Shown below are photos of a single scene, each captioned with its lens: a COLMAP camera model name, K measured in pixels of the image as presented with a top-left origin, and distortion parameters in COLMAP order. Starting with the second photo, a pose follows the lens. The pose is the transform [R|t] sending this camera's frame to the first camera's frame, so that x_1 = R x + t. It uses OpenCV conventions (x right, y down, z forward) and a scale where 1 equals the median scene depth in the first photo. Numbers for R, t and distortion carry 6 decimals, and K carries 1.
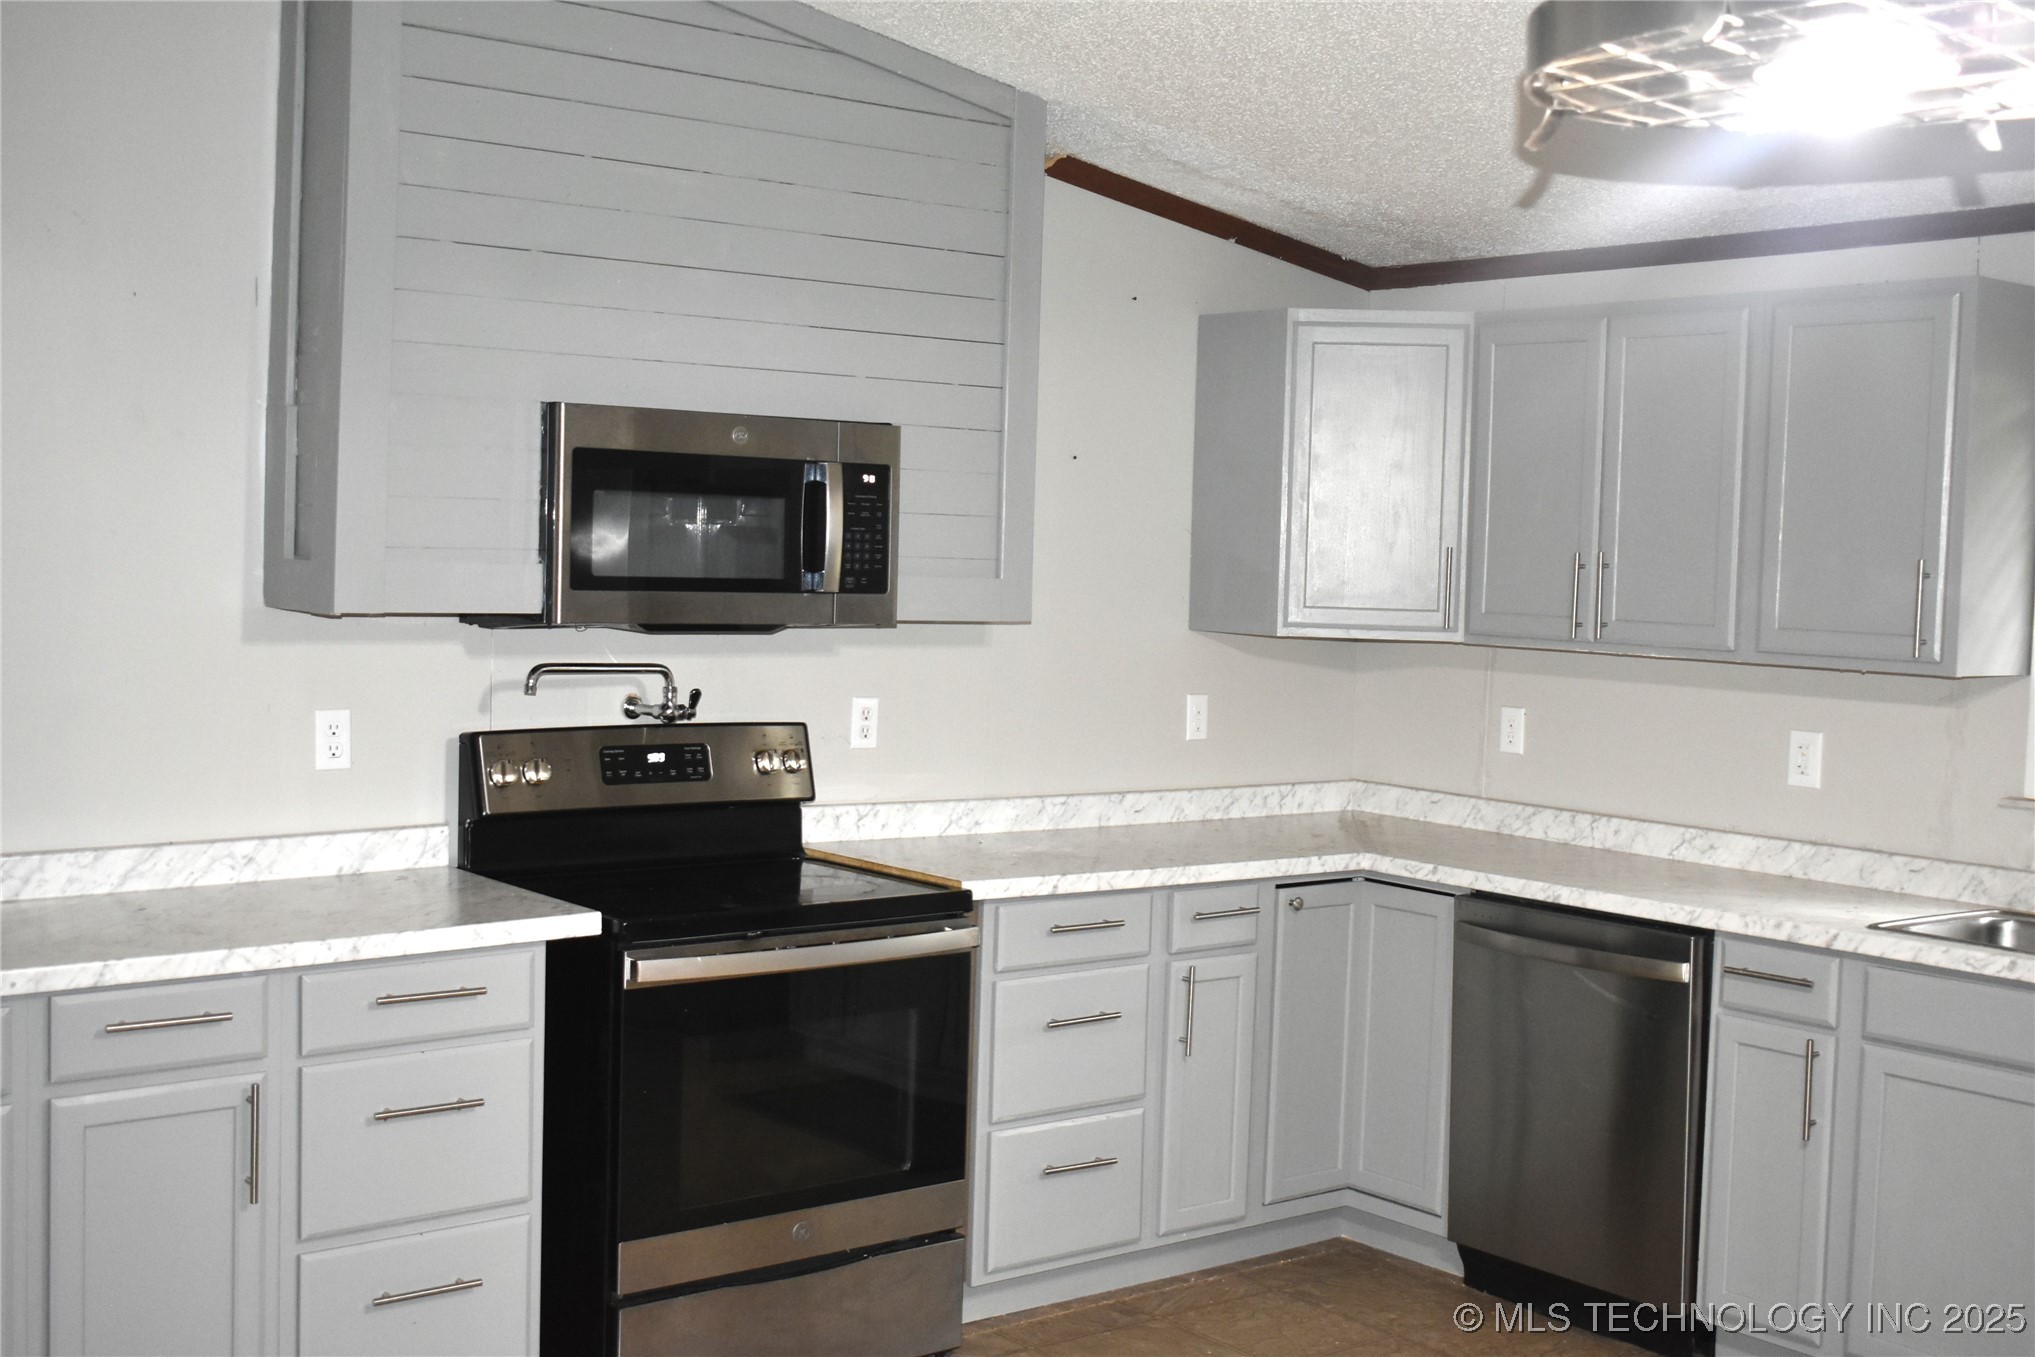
lens RADIAL K [[2307.4, 0, 1029.9], [0, 2307.4, 658.1], [0, 0, 1]] dist [-0.010276, 0.000000]
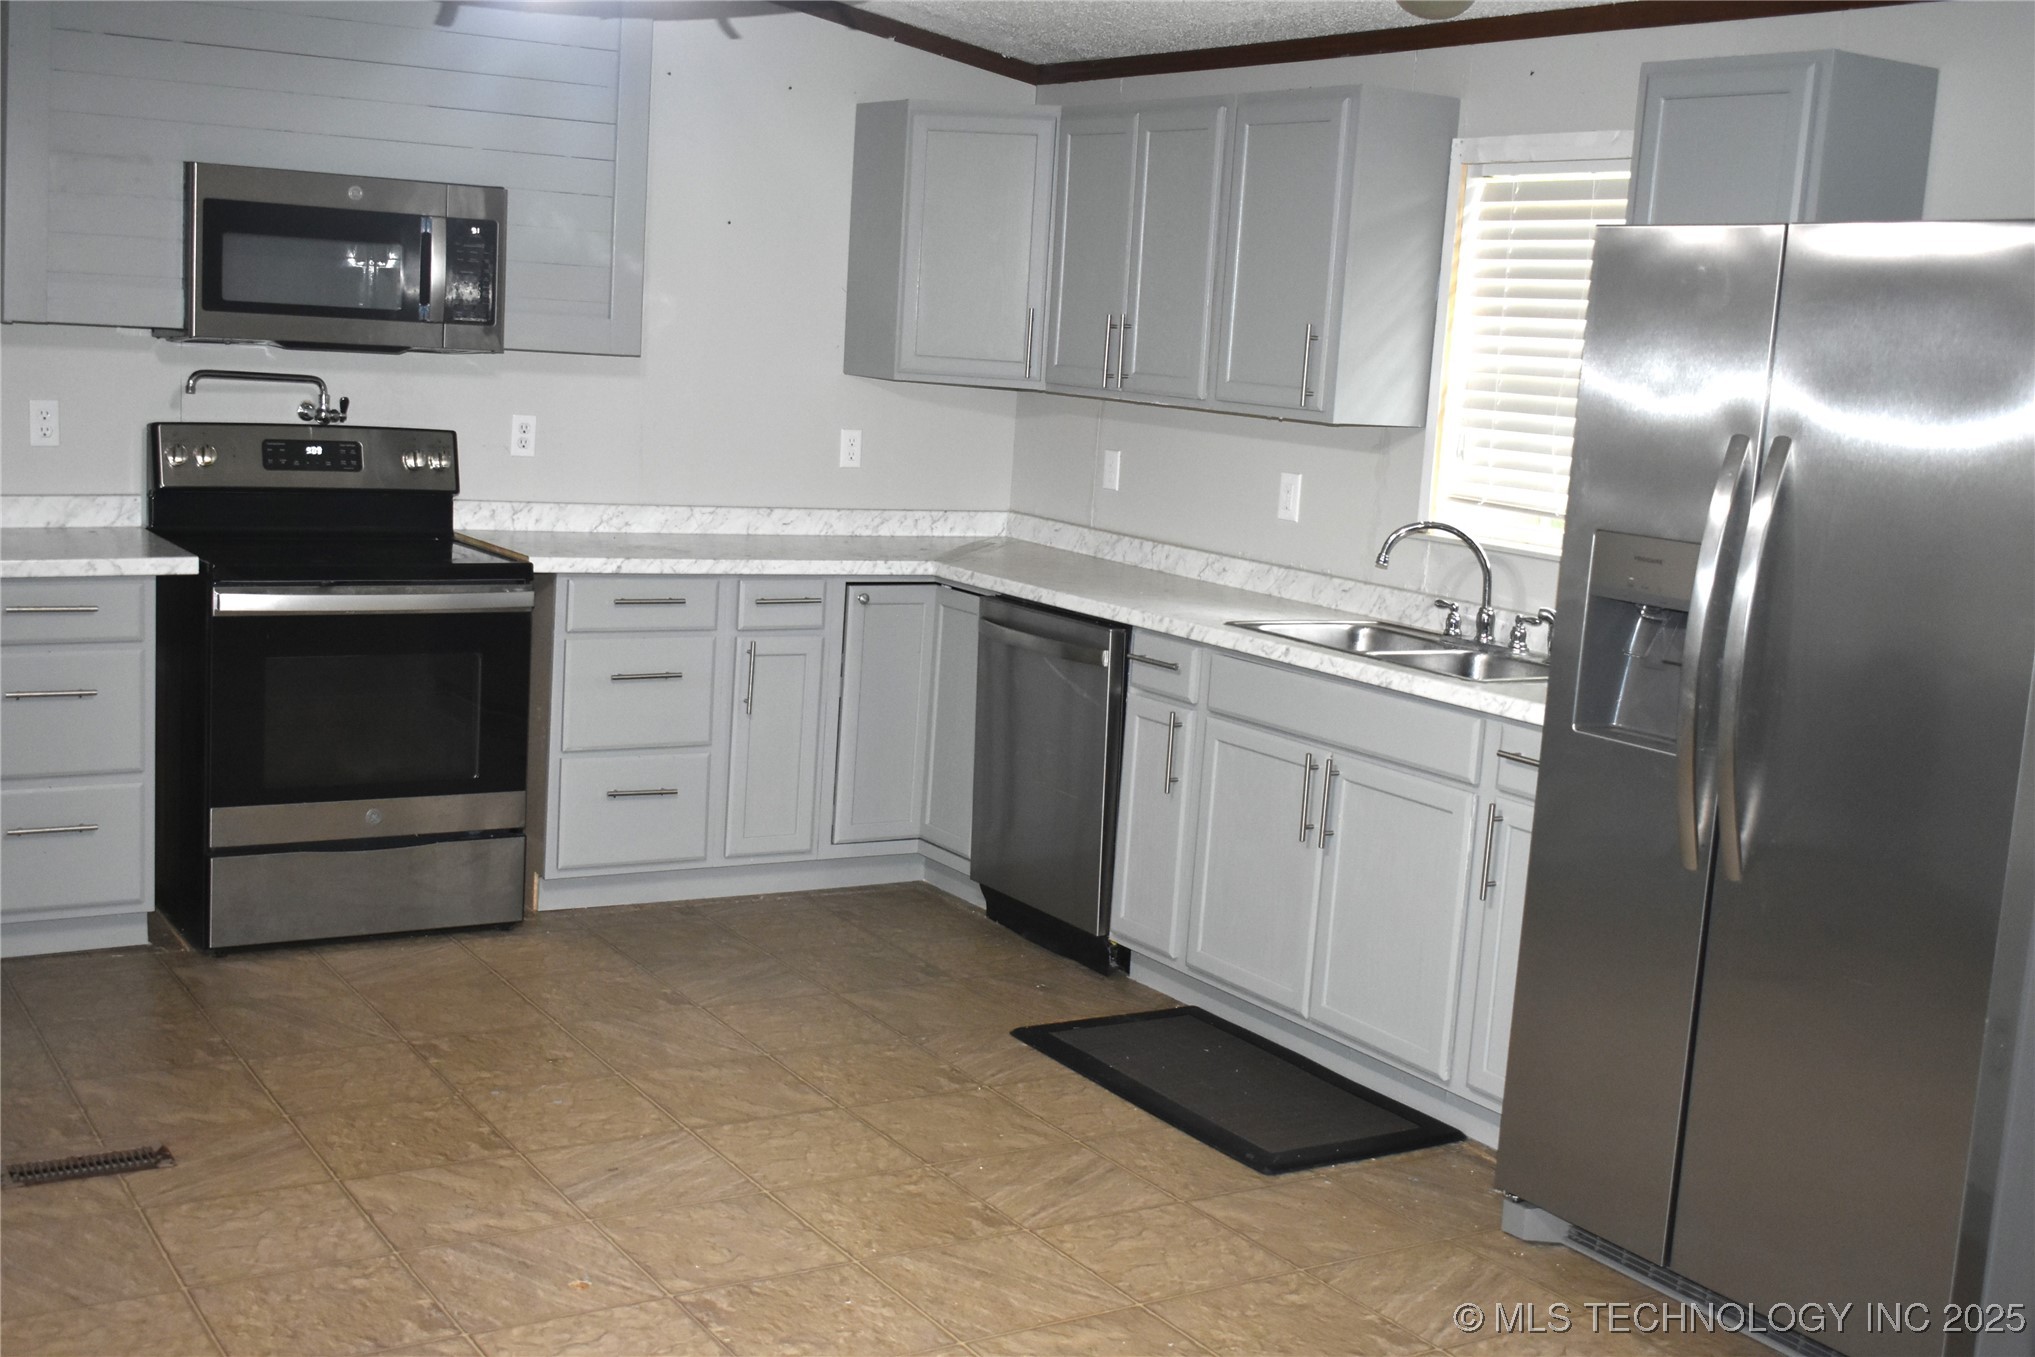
lens RADIAL K [[2307.4, 0, 1021.3], [0, 2307.4, 662.9], [0, 0, 1]] dist [-0.010276, 0.000000]
pose [[0.992343, 0.049909, -0.112978, 0.370219], [-0.039177, 0.994678, 0.095294, 0.023306], [0.117132, -0.090138, 0.989017, -0.212436]]
